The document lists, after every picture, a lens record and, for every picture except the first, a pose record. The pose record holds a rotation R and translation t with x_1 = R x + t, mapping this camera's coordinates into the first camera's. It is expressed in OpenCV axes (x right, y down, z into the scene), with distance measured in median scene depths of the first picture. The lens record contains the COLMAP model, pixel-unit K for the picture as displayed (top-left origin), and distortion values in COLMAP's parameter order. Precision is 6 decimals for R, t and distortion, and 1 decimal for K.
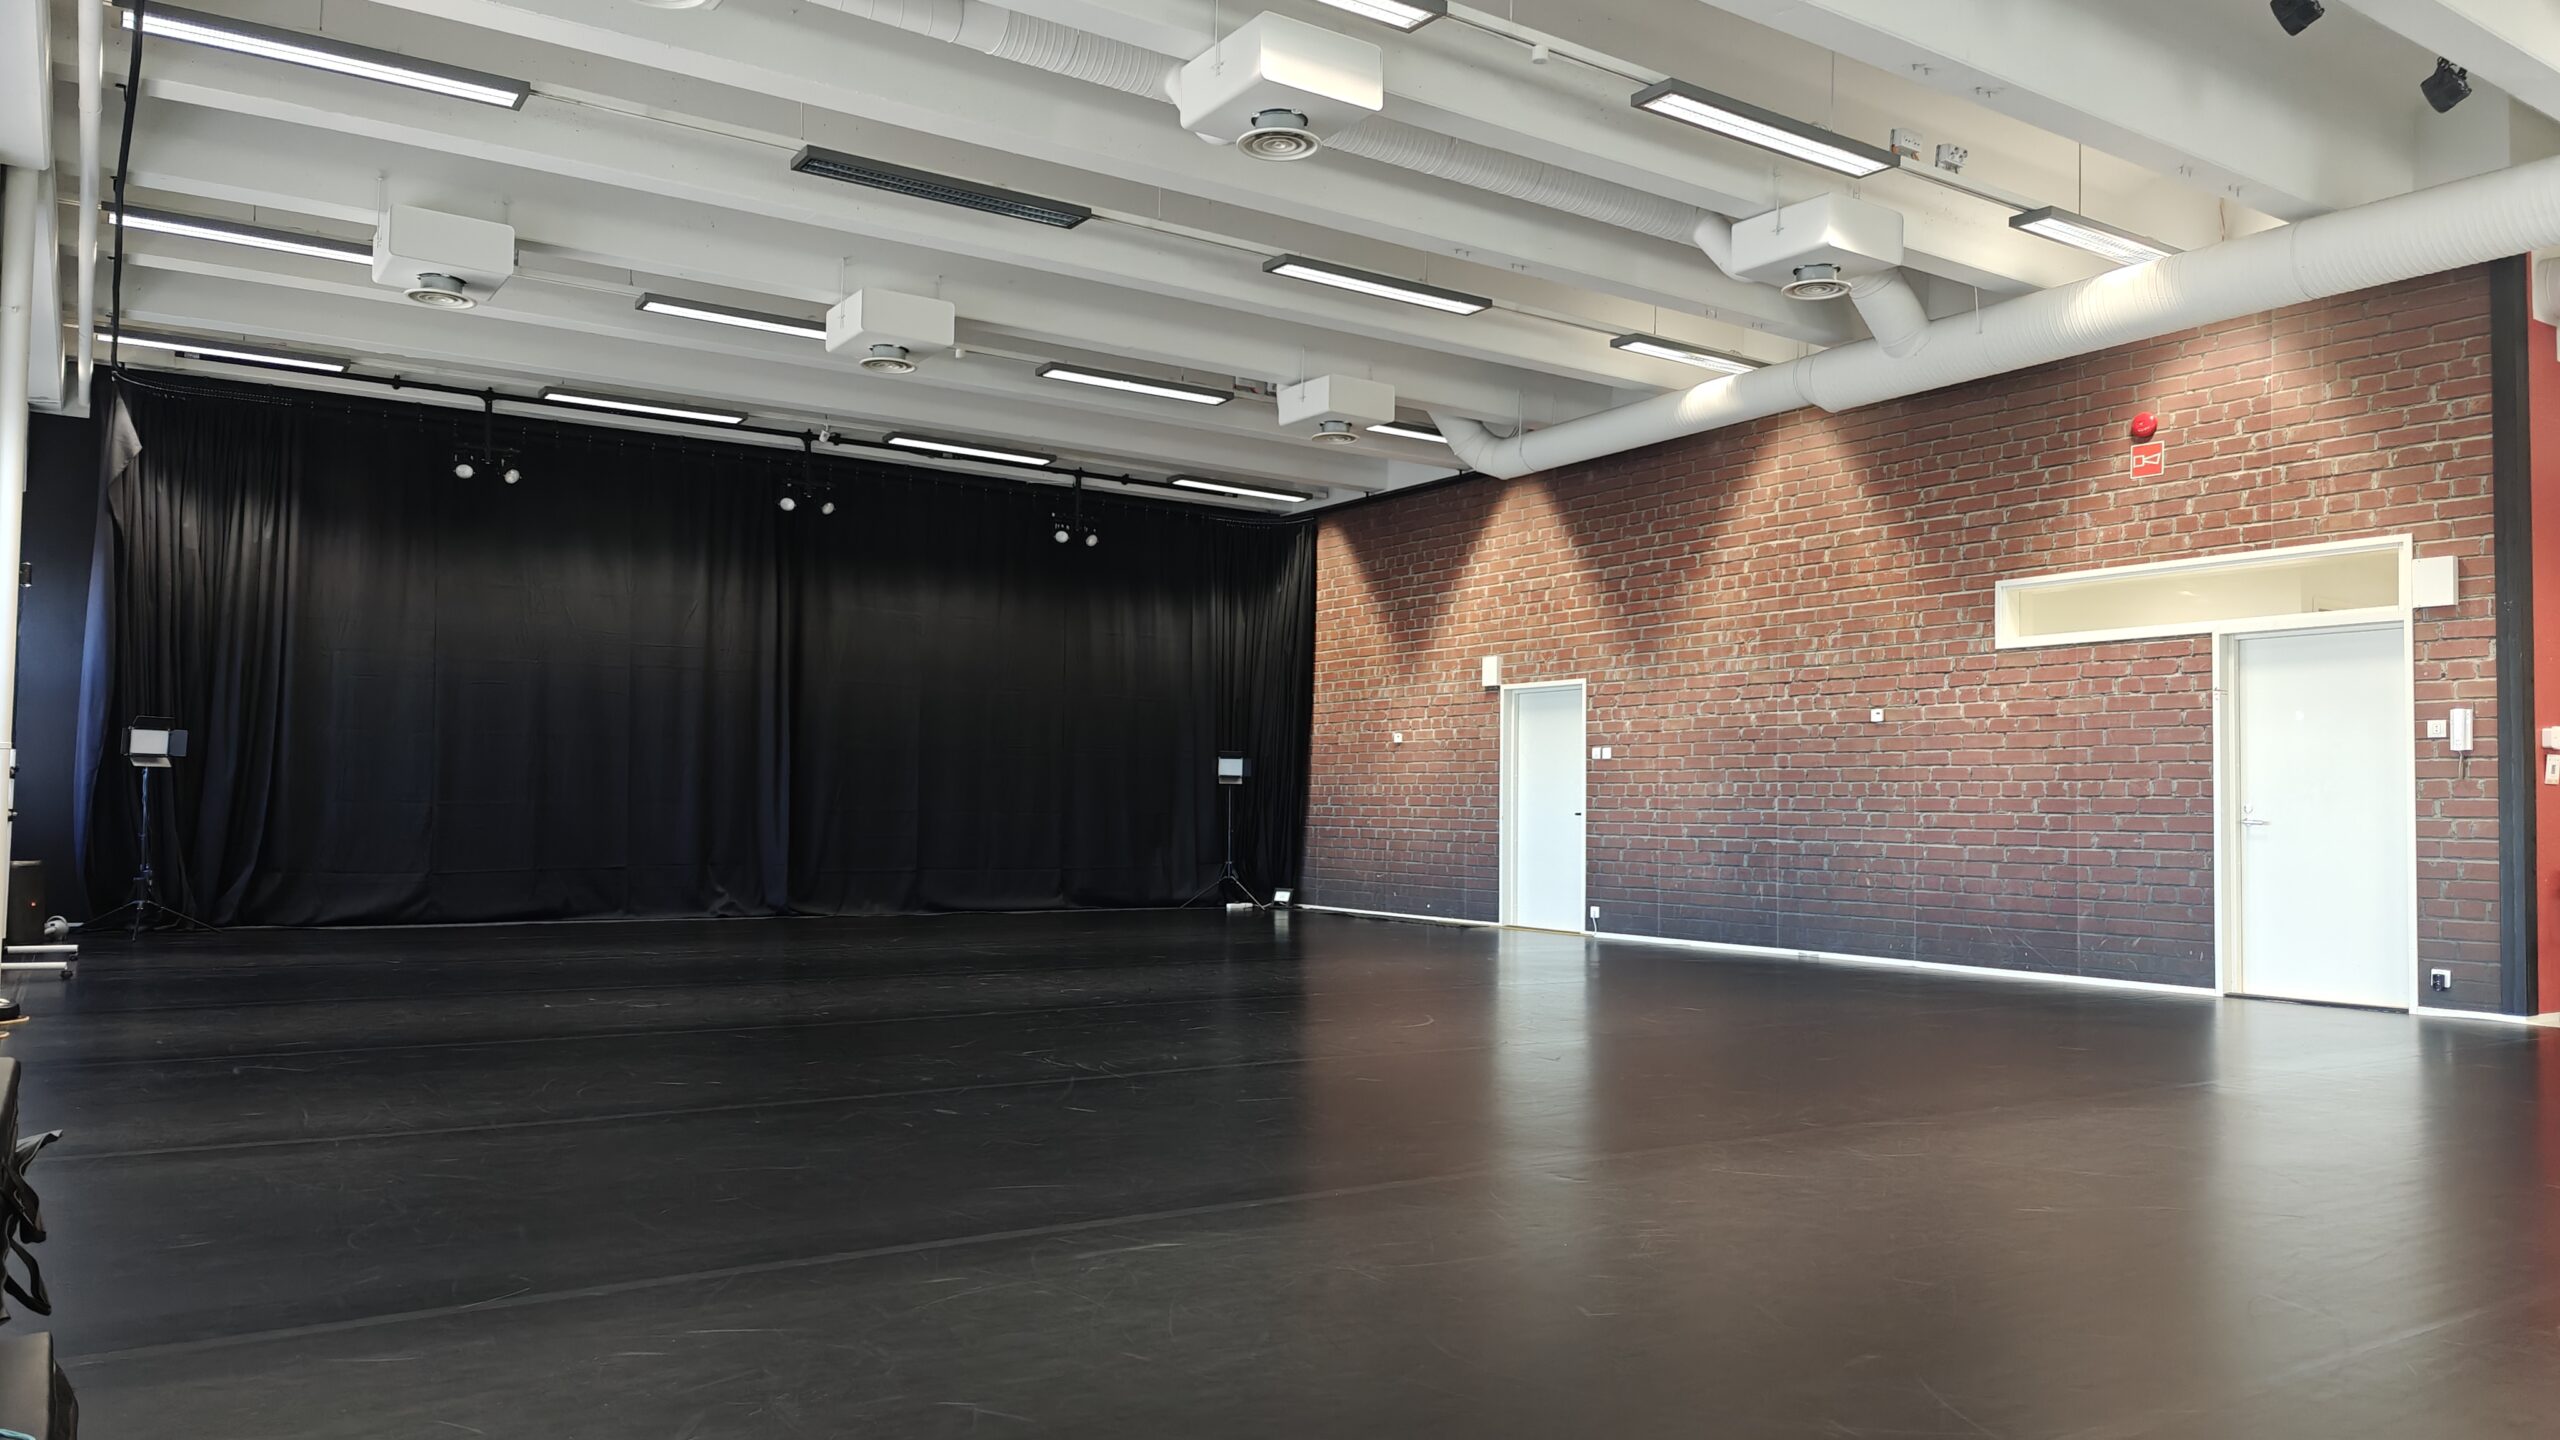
lens RADIAL K [[1765.1, 0, 1287.3], [0, 1765.1, 731.2], [0, 0, 1]] dist [0.048345, -0.040047]
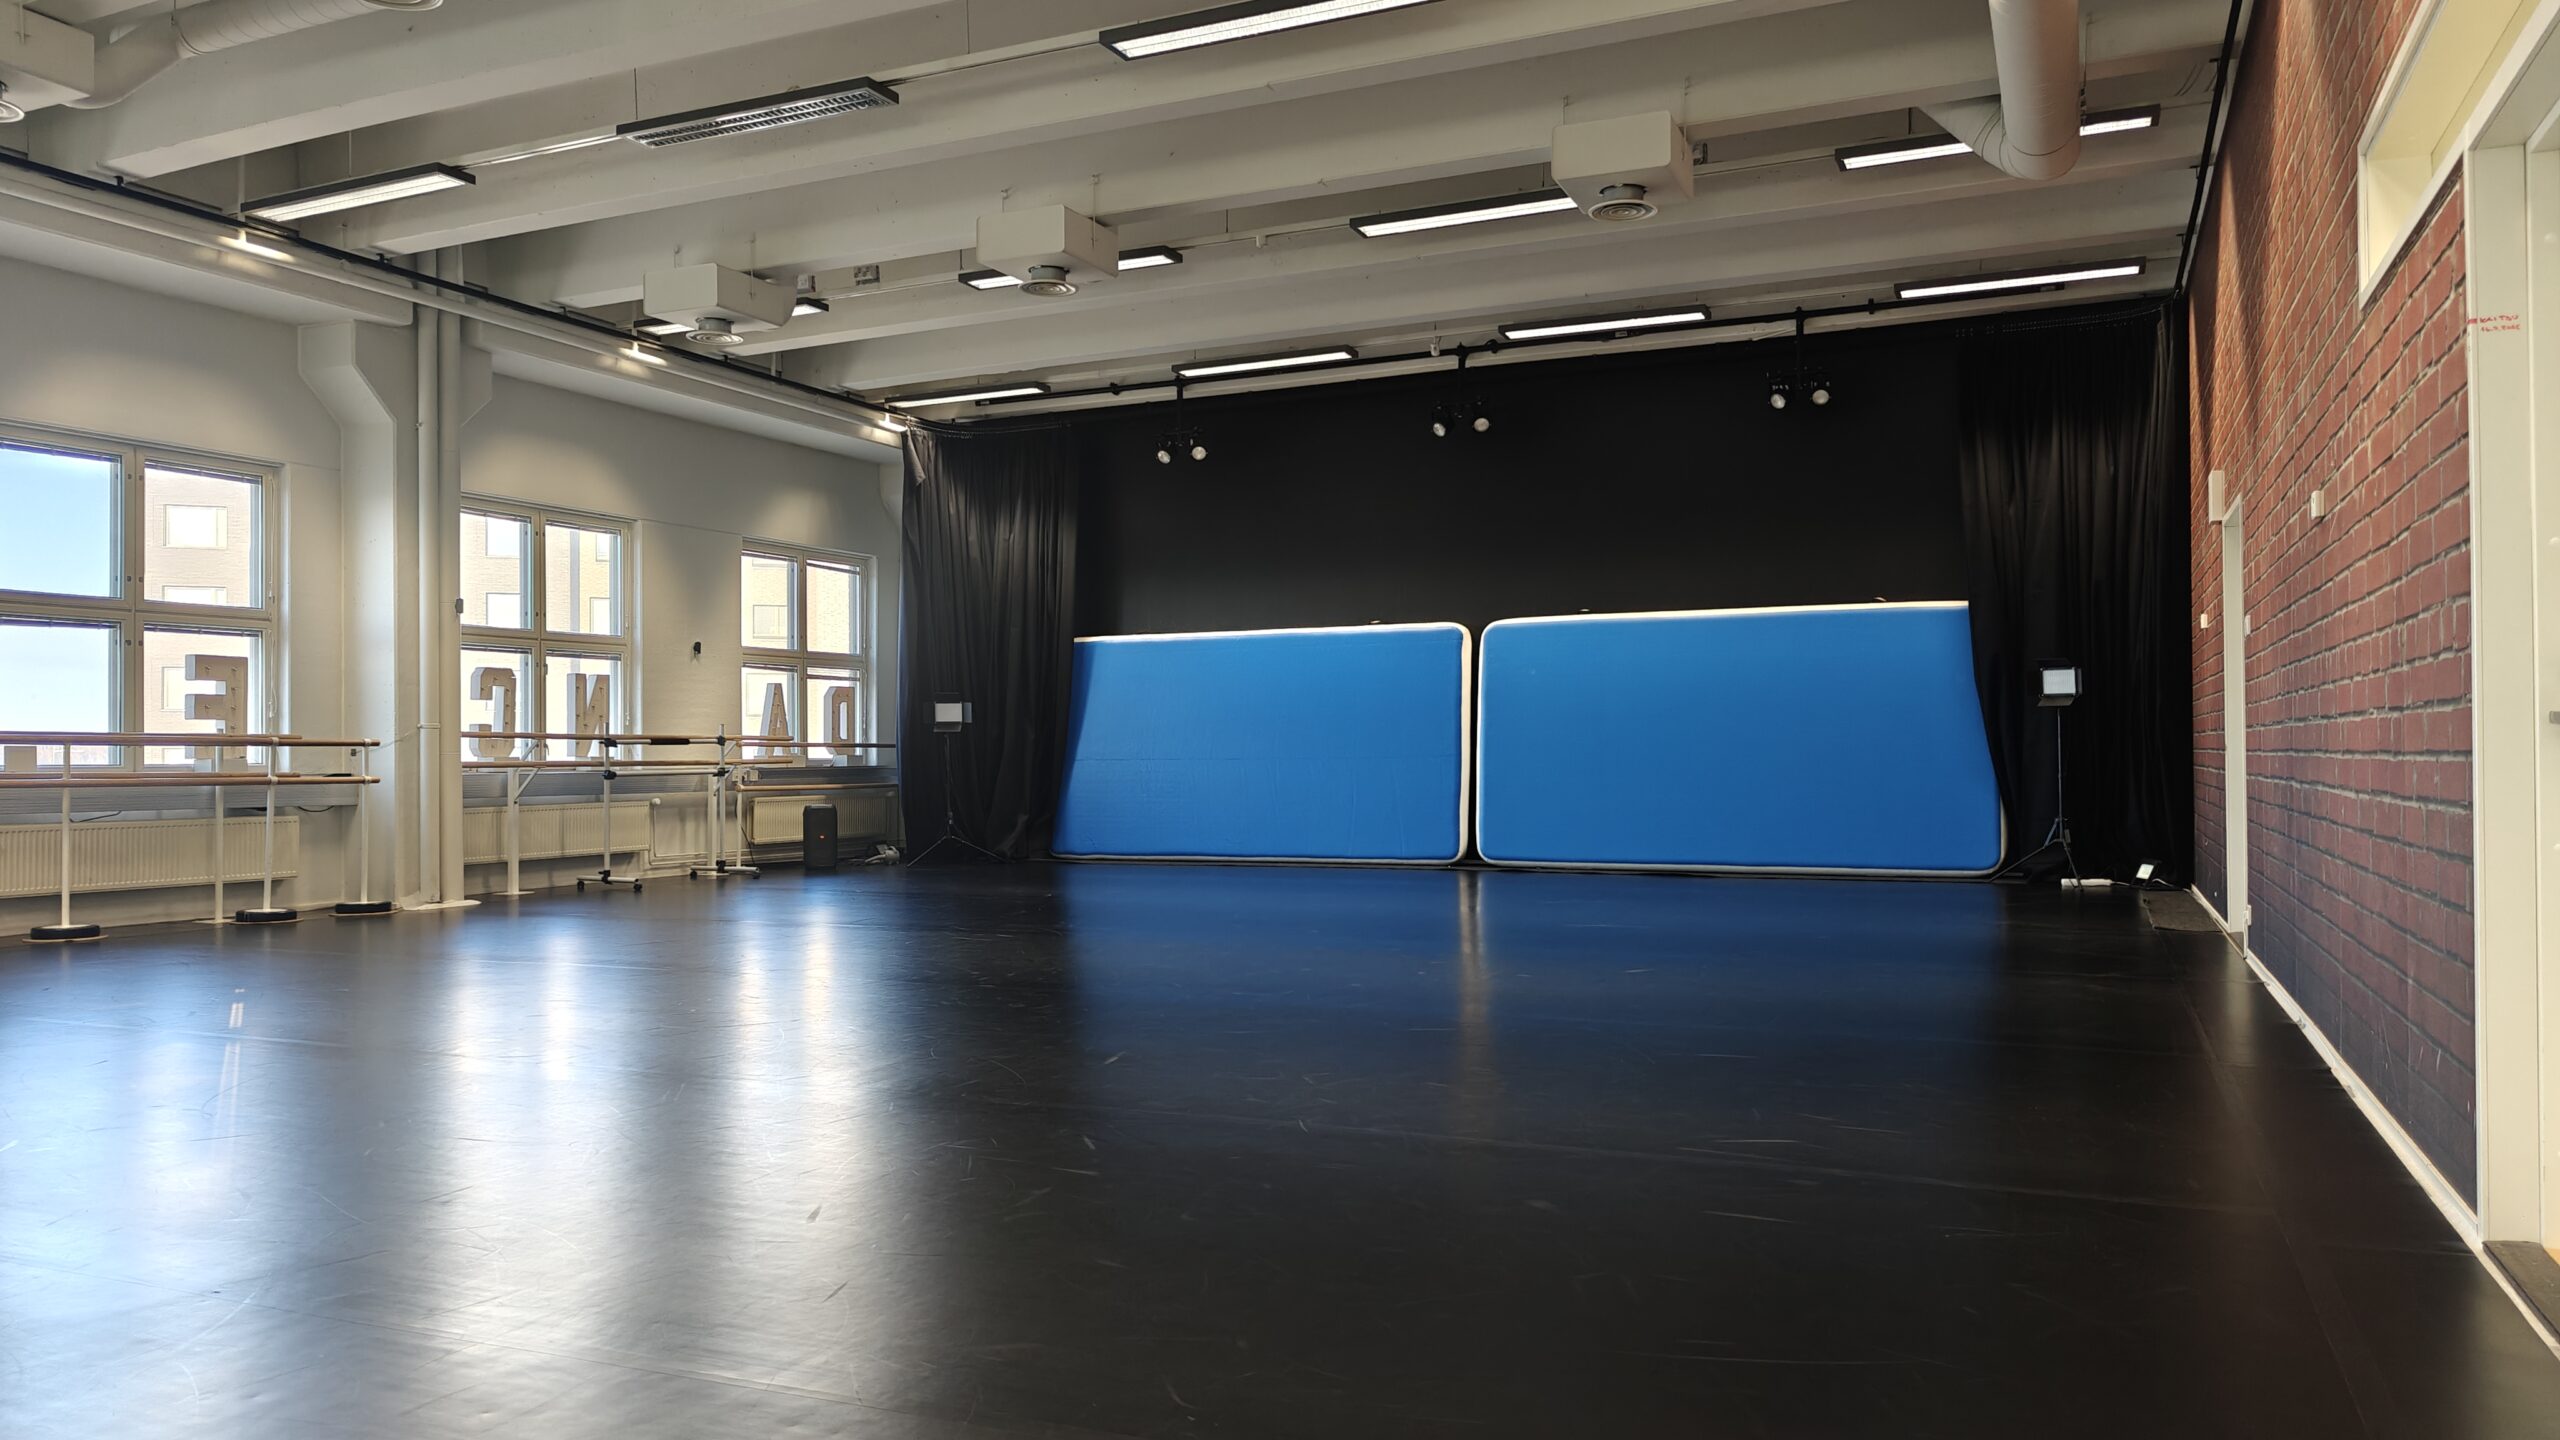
lens RADIAL K [[1765.1, 0, 1287.3], [0, 1765.1, 731.2], [0, 0, 1]] dist [0.048345, -0.040047]
pose [[0.528886, -0.029602, -0.848176, 0.538652], [0.055063, 0.998483, -0.000513, 0.031580], [0.846905, -0.046432, 0.529714, 0.501061]]
